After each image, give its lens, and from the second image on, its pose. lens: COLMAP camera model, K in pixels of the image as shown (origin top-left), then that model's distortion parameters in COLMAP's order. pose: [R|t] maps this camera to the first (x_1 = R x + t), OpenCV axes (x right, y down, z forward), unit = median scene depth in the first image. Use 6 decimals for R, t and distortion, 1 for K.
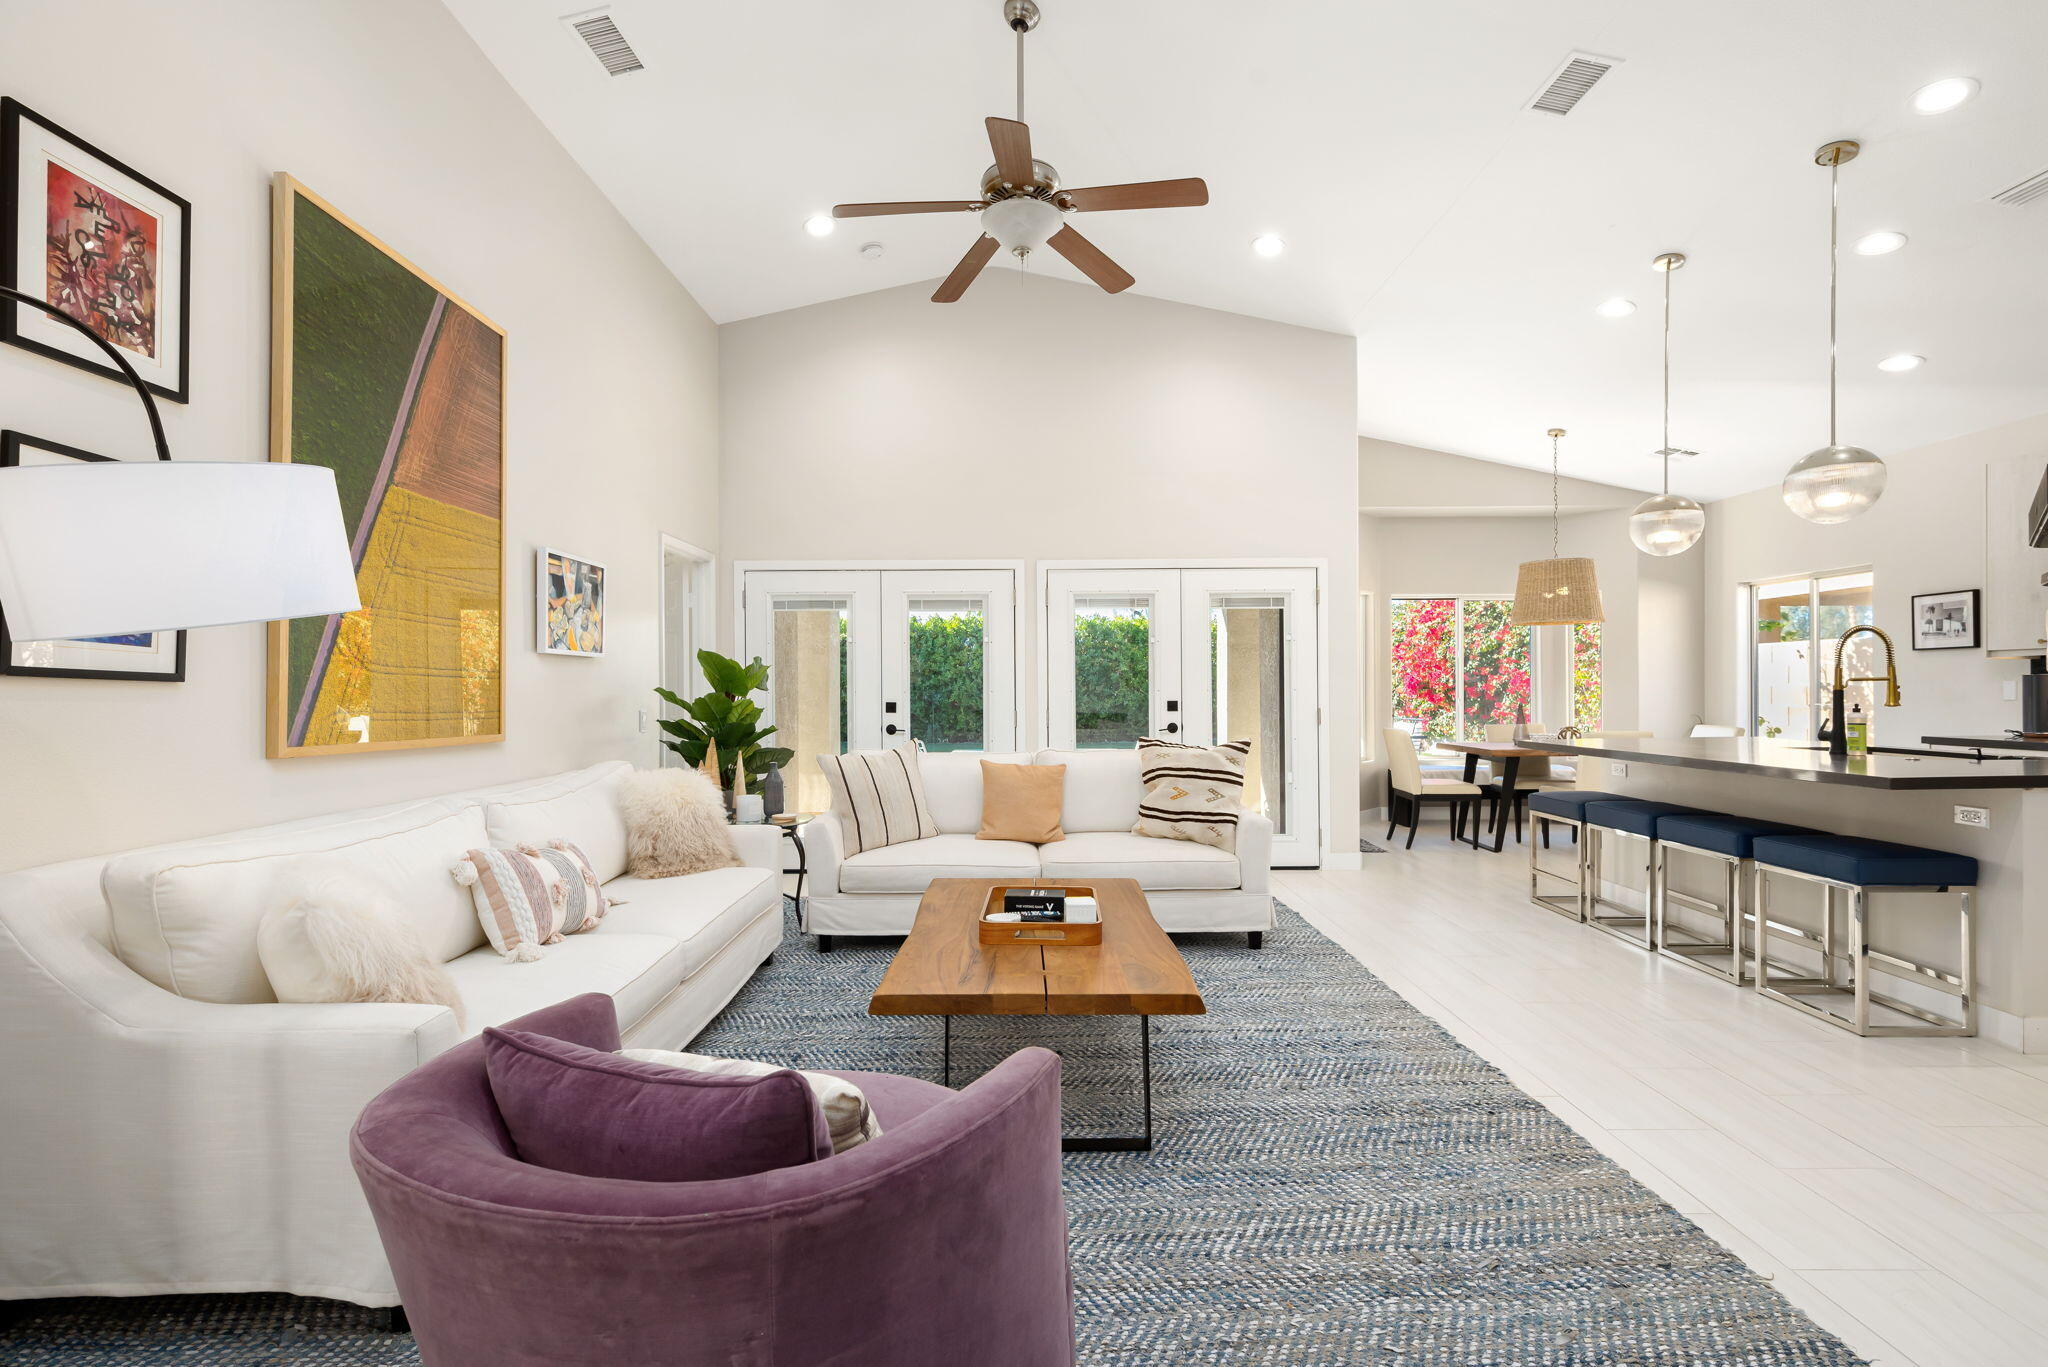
lens RADIAL K [[910.4, 0, 1020.6], [0, 910.4, 692.2], [0, 0, 1]] dist [-0.000184, -0.000400]
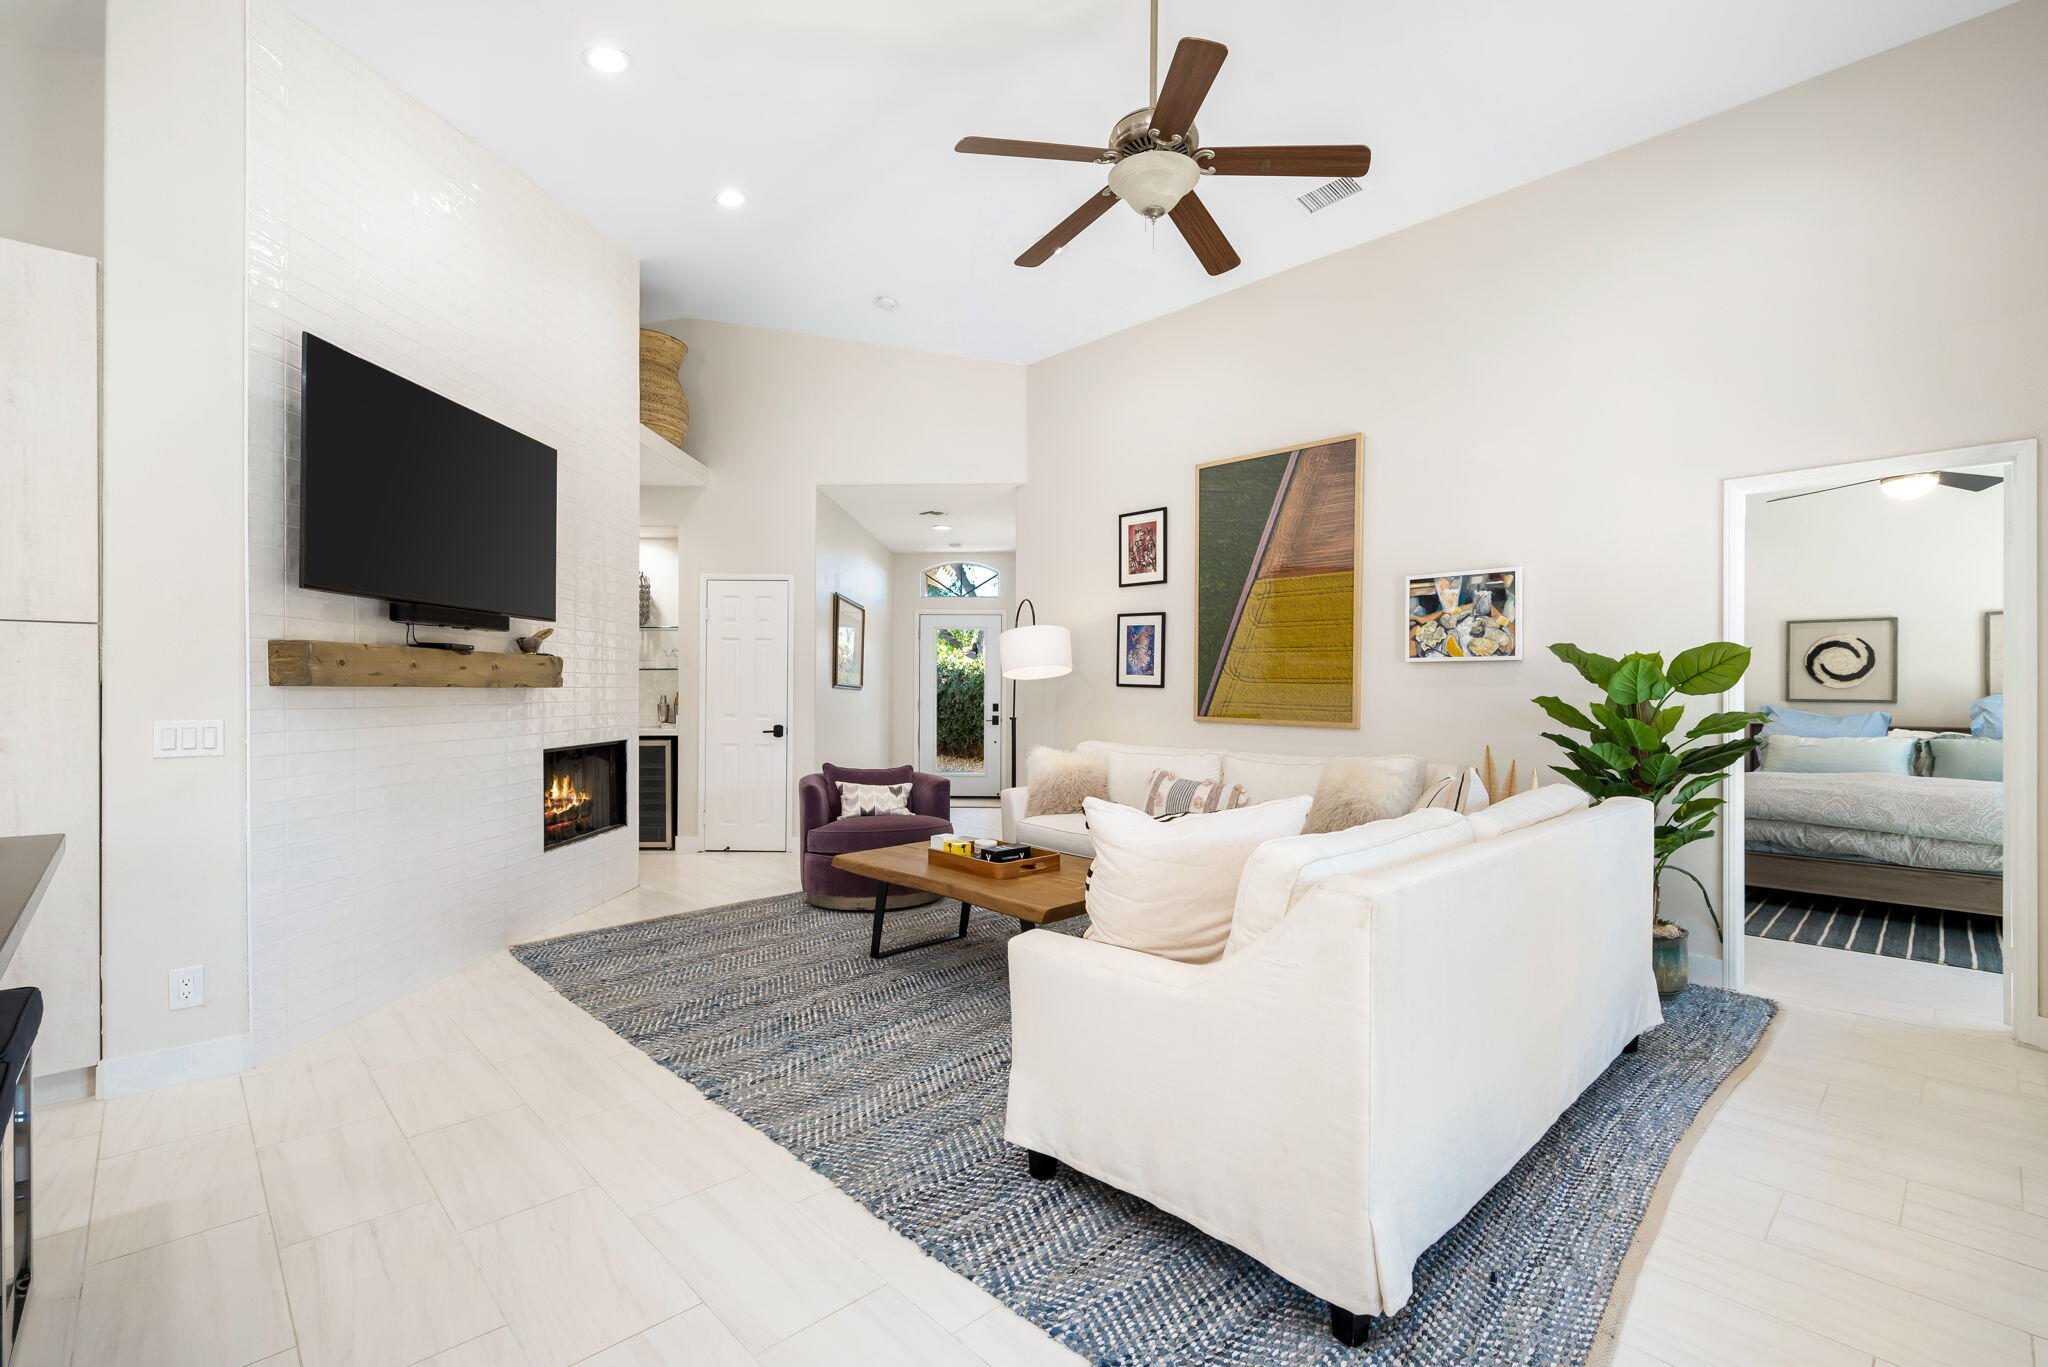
lens RADIAL K [[910.4, 0, 1020.6], [0, 910.4, 692.2], [0, 0, 1]] dist [-0.000184, -0.000400]
pose [[-0.725405, 0.004729, -0.688306, 0.620508], [-0.000332, 0.999974, 0.007220, -0.009600], [0.688322, 0.005466, -0.725384, 1.346707]]
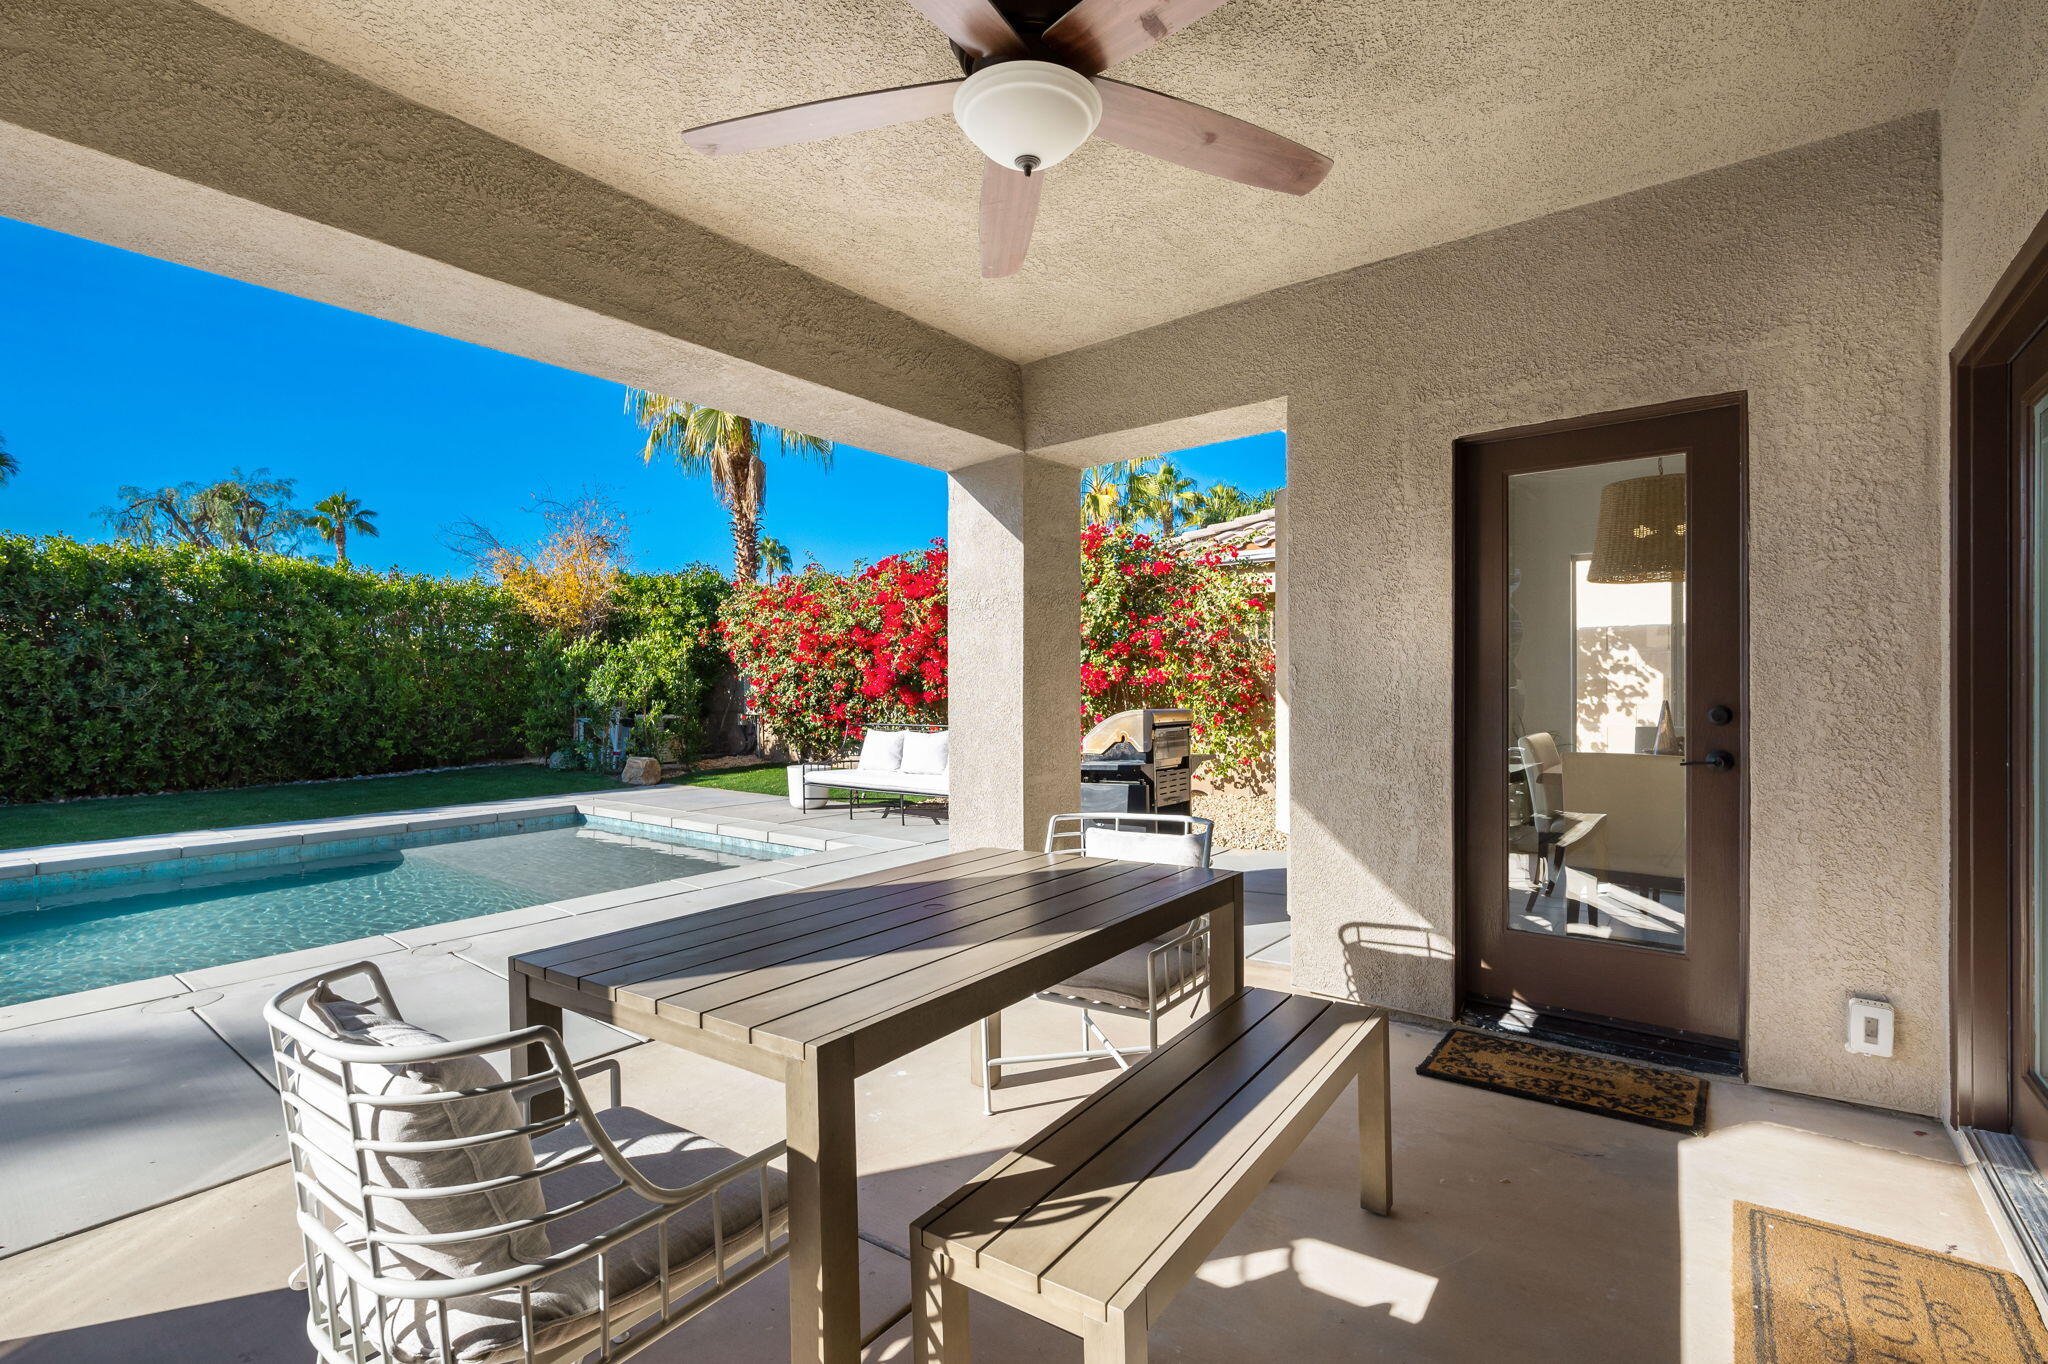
lens RADIAL K [[921.1, 0, 1020.8], [0, 921.1, 701.4], [0, 0, 1]] dist [0.000686, -0.000415]
pose [[0.609633, -0.014706, 0.792547, -0.335239], [0.006393, 0.999887, 0.013635, 0.003090], [-0.792658, -0.003245, 0.609658, 1.539843]]
